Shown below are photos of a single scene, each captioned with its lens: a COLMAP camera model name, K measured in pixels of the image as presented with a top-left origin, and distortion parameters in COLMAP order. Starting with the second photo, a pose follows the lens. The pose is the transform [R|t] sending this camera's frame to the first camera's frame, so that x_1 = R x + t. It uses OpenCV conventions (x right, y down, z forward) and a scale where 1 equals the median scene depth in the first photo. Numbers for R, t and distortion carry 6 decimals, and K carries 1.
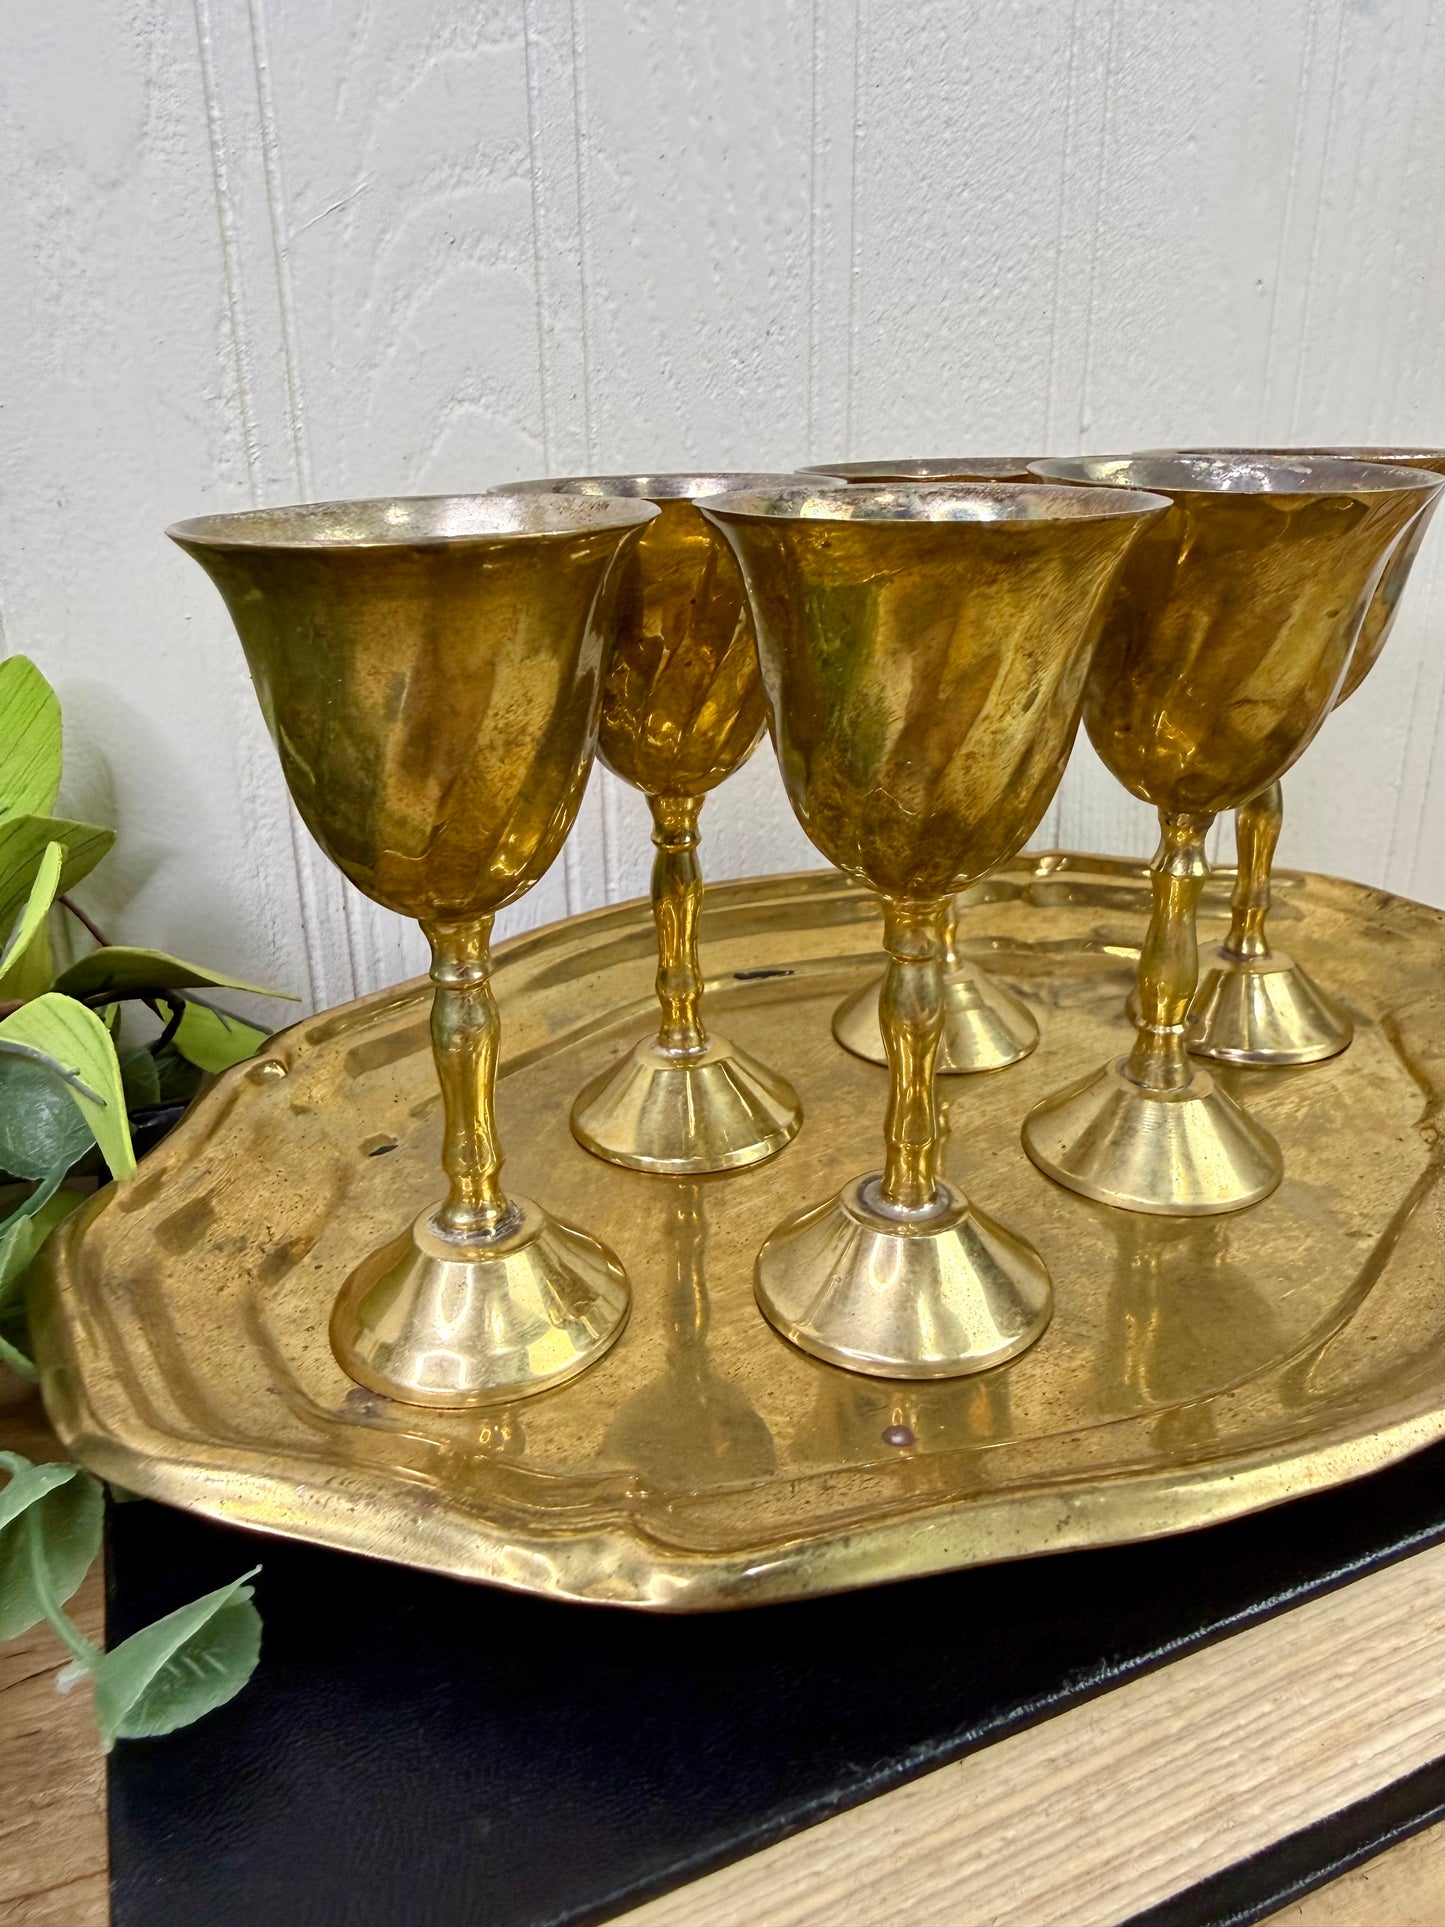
lens RADIAL K [[1298.9, 0, 687.1], [0, 1298.9, 865.6], [0, 0, 1]] dist [-0.016297, 0.008567]
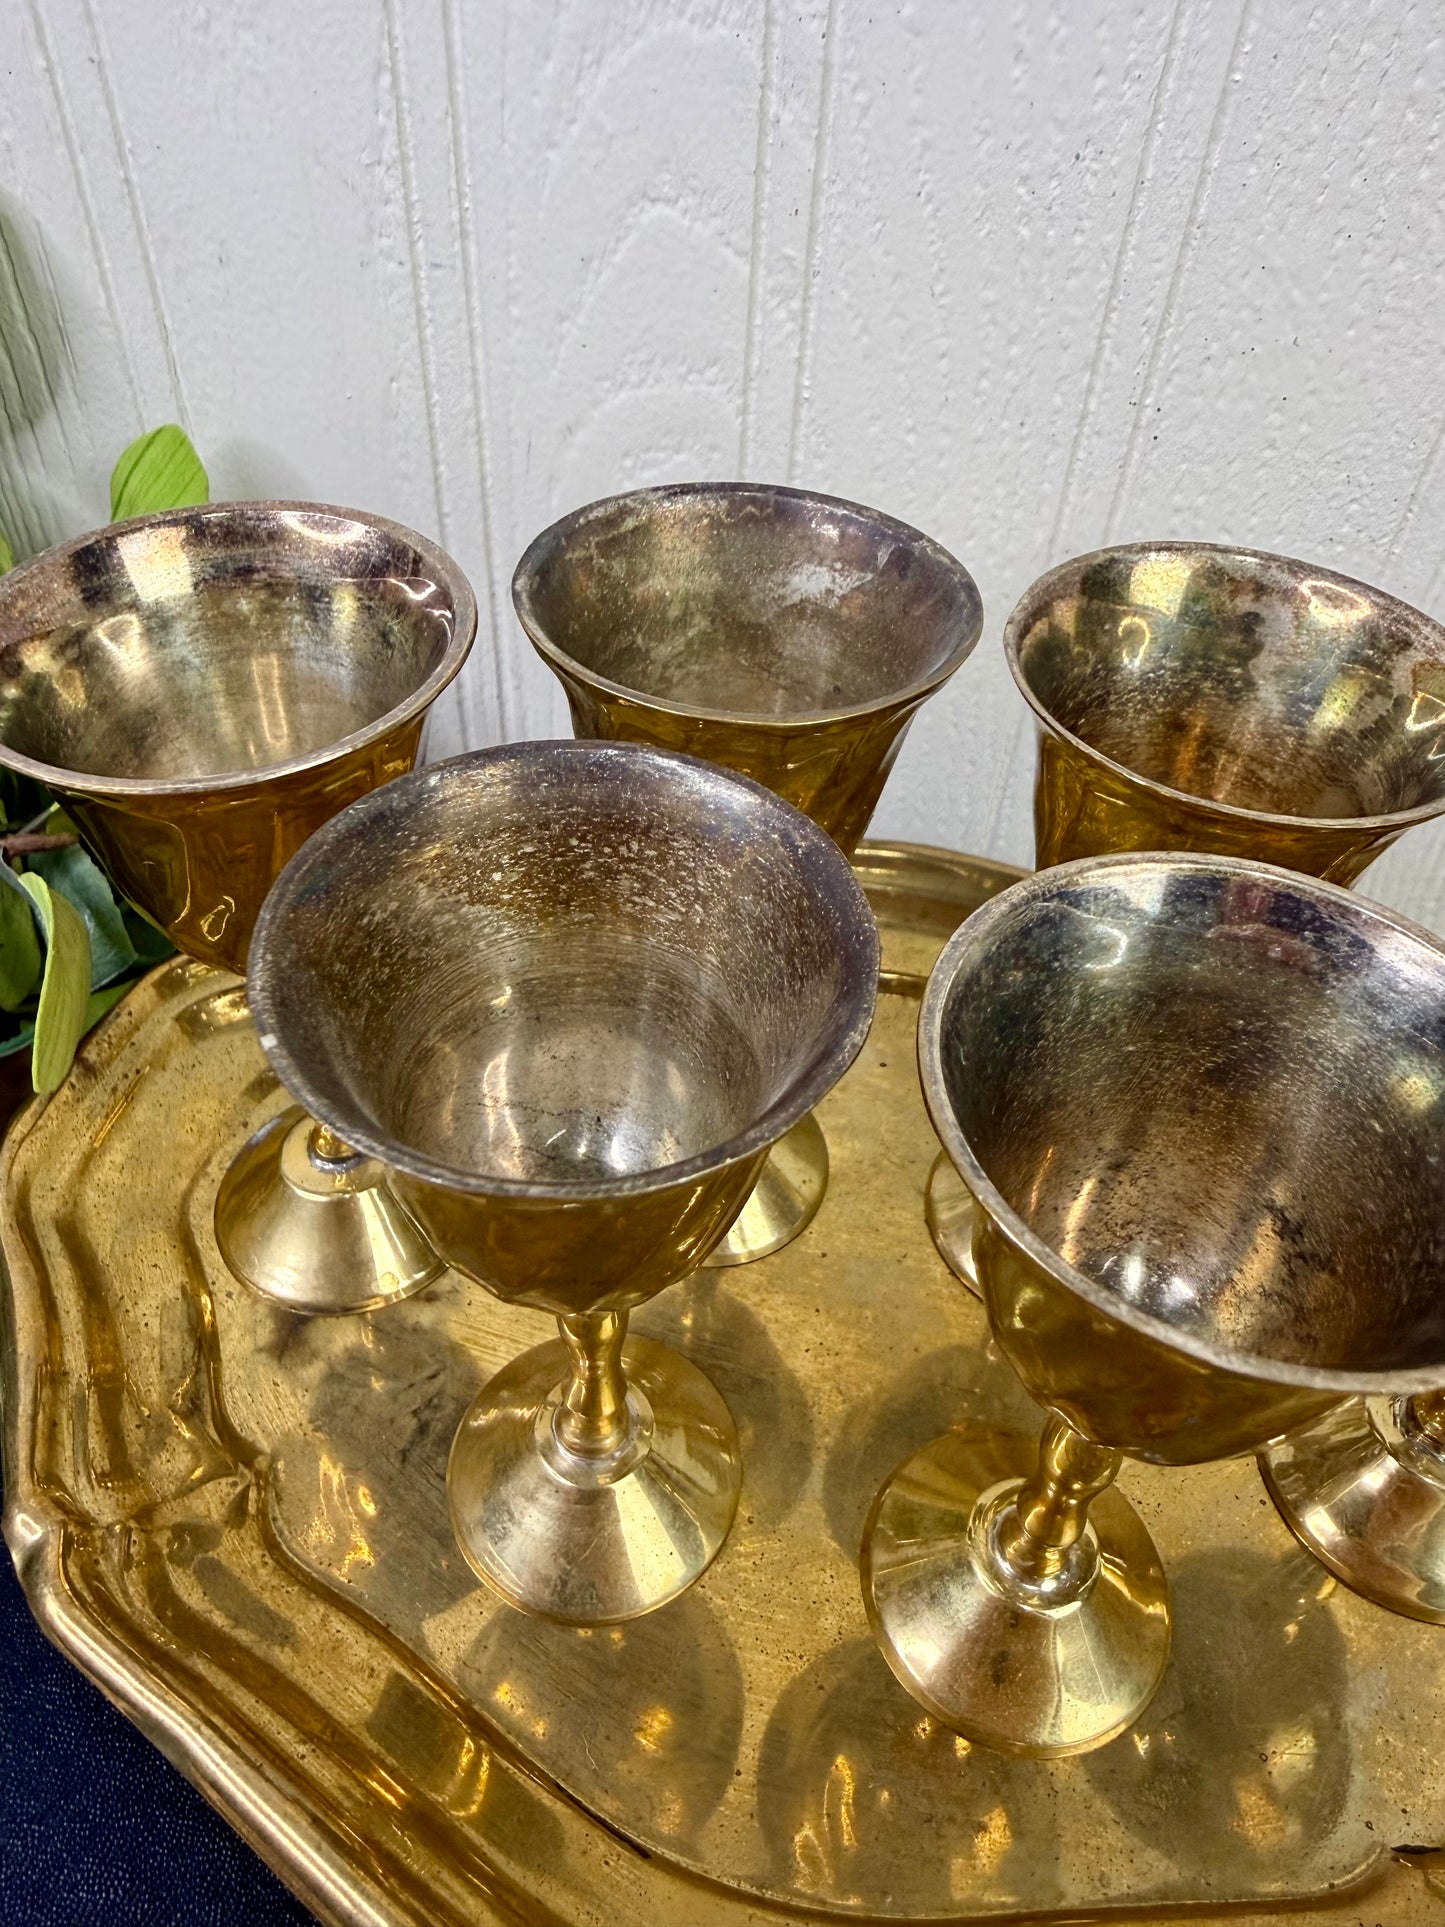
lens RADIAL K [[1298.9, 0, 717.5], [0, 1298.9, 839.7], [0, 0, 1]] dist [-0.016297, 0.008567]
pose [[0.903198, 0.331246, -0.272964, 0.219188], [-0.204644, 0.891340, 0.404516, -0.347328], [0.377298, -0.309497, 0.872844, 0.193547]]
